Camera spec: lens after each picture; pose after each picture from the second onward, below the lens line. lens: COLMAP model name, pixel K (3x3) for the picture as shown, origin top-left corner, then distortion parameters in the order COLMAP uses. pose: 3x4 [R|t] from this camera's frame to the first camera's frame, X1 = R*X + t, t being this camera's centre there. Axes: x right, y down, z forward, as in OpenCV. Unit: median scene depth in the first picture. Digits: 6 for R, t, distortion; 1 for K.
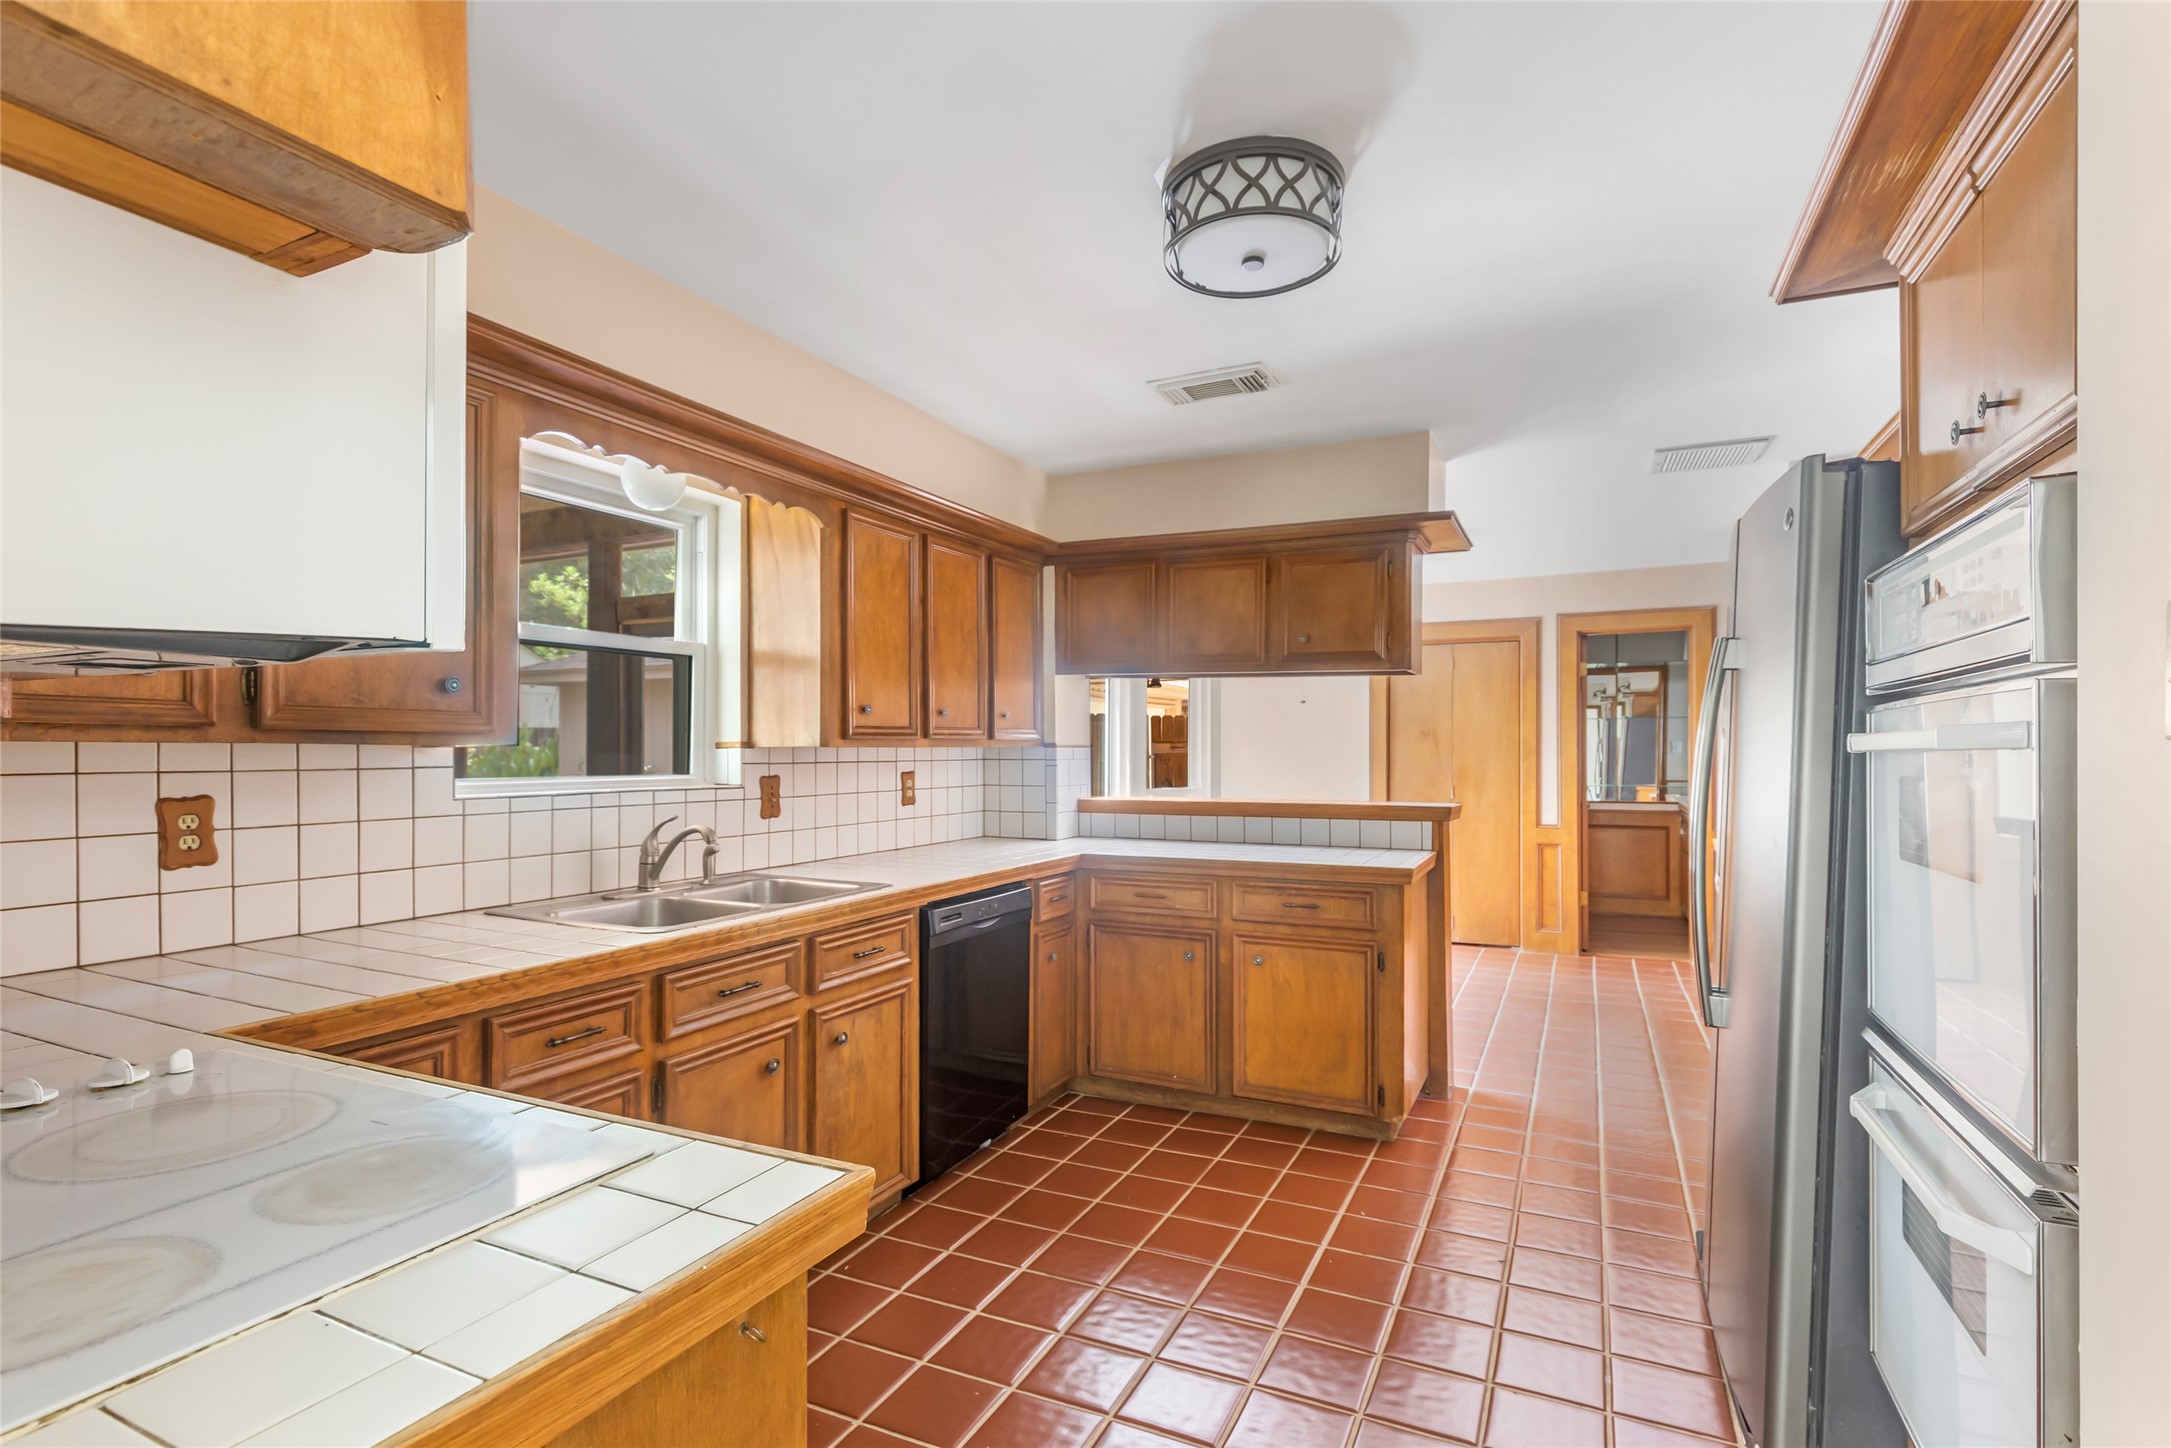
lens RADIAL K [[998.2, 0, 1100.8], [0, 998.2, 739.8], [0, 0, 1]] dist [-0.019823, 0.001510]
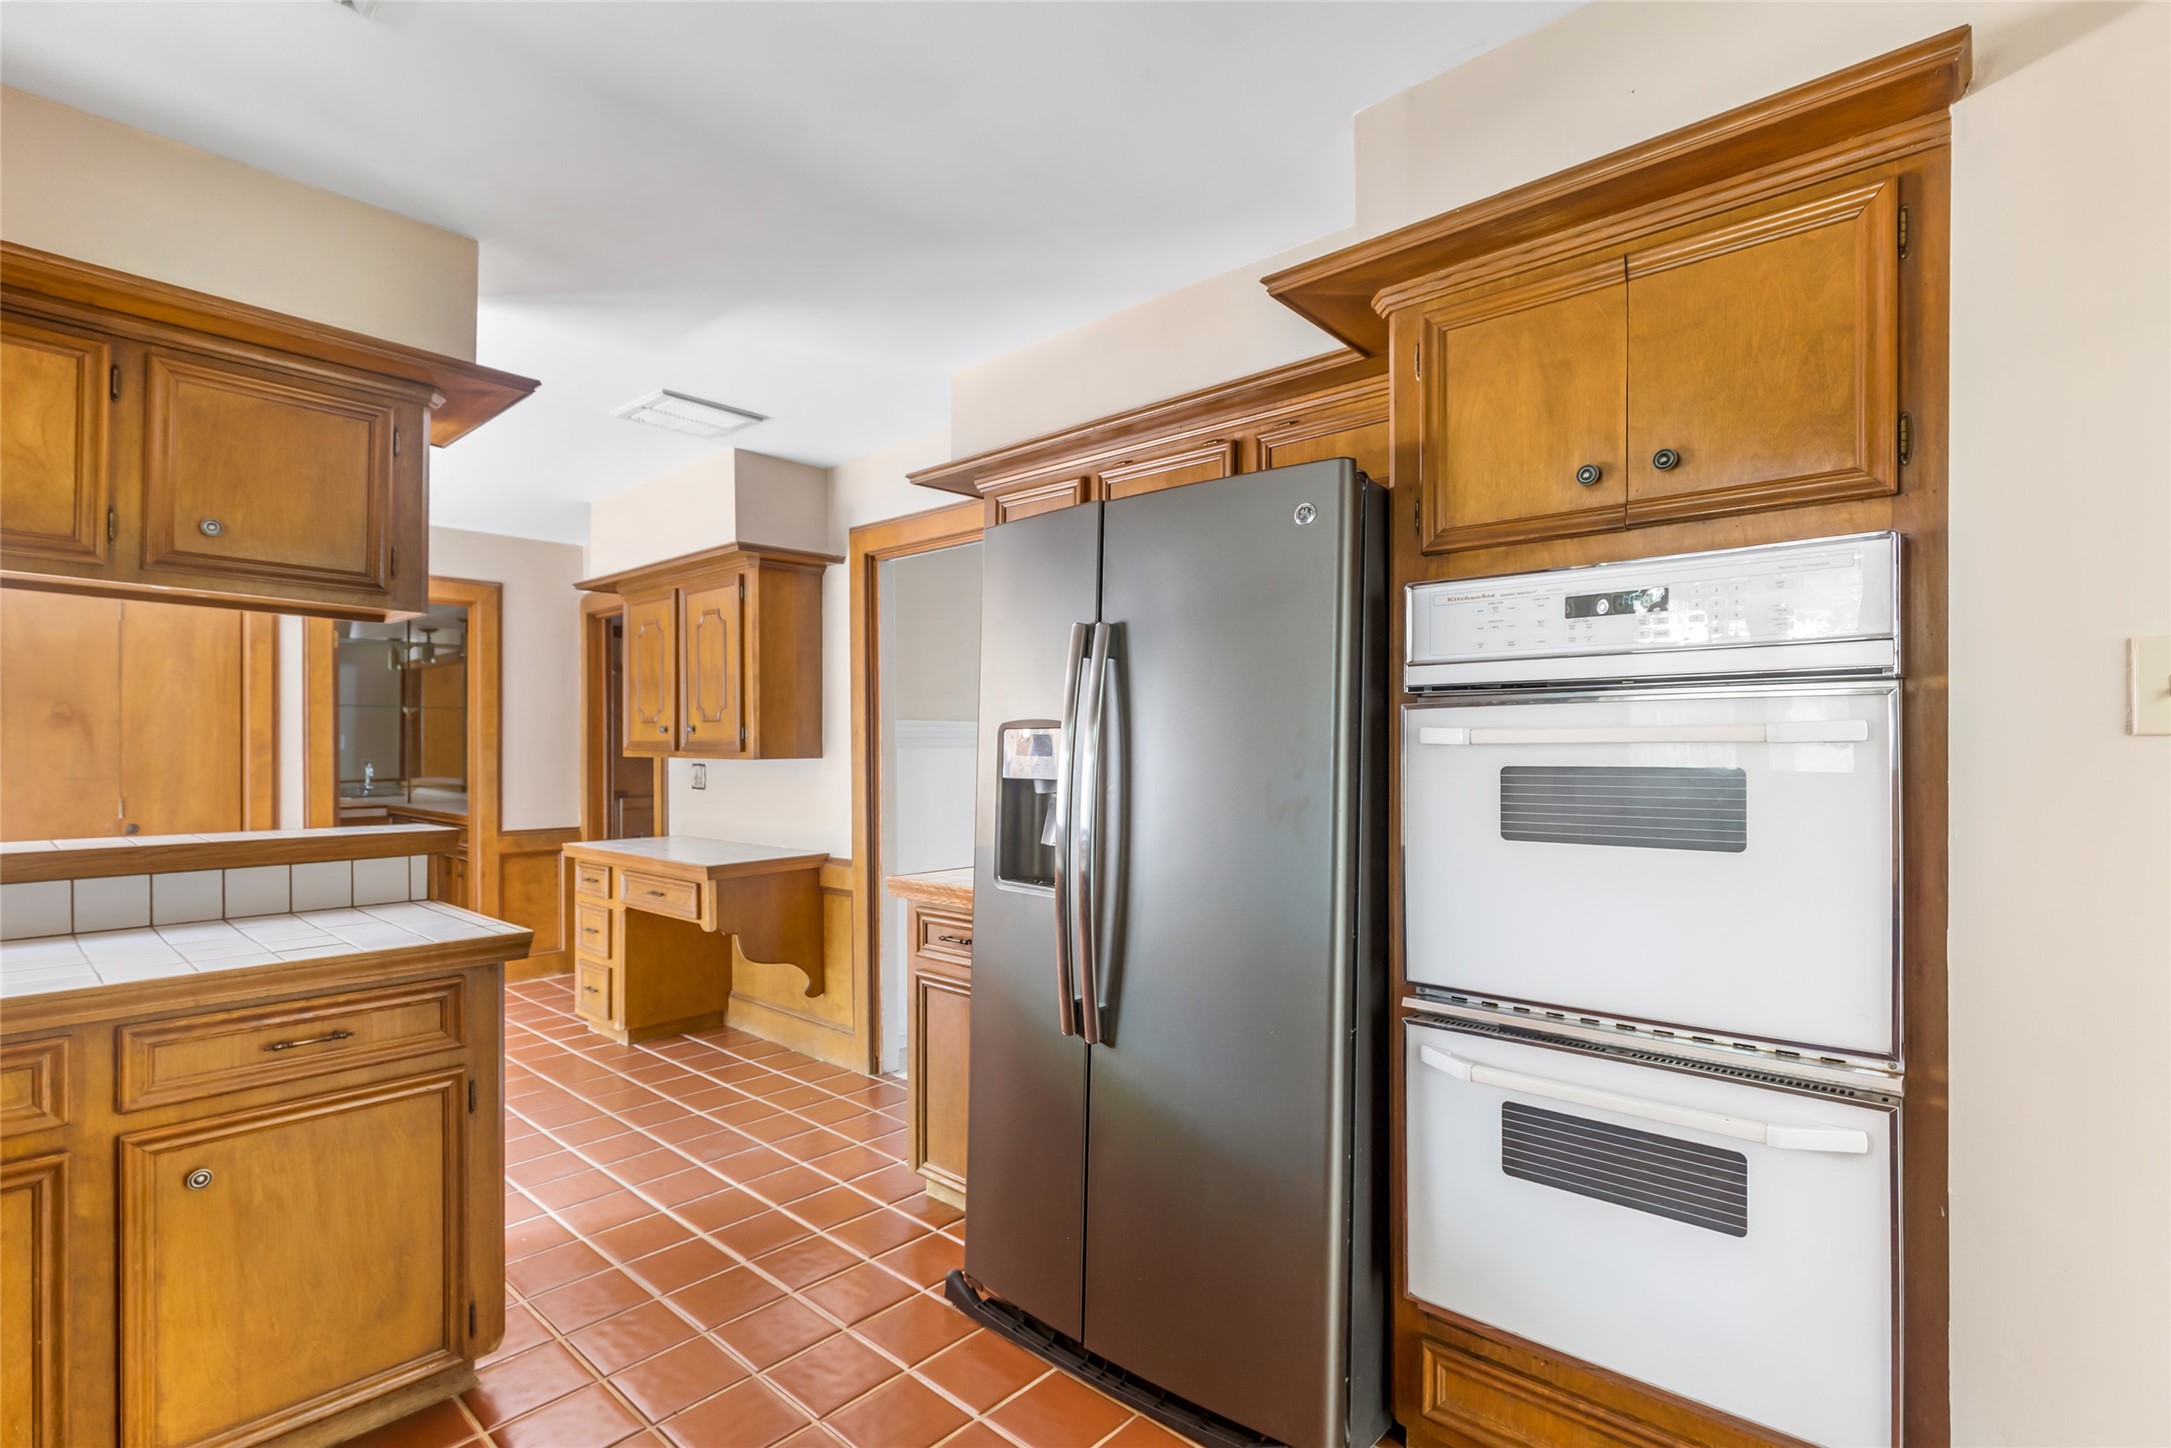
lens RADIAL K [[998.2, 0, 1098.8], [0, 998.2, 743.4], [0, 0, 1]] dist [-0.019823, 0.001510]
pose [[0.273288, 0.001514, 0.961931, -0.178548], [-0.009012, 0.999959, 0.000986, 0.007077], [-0.961890, -0.008939, 0.273290, 0.456008]]
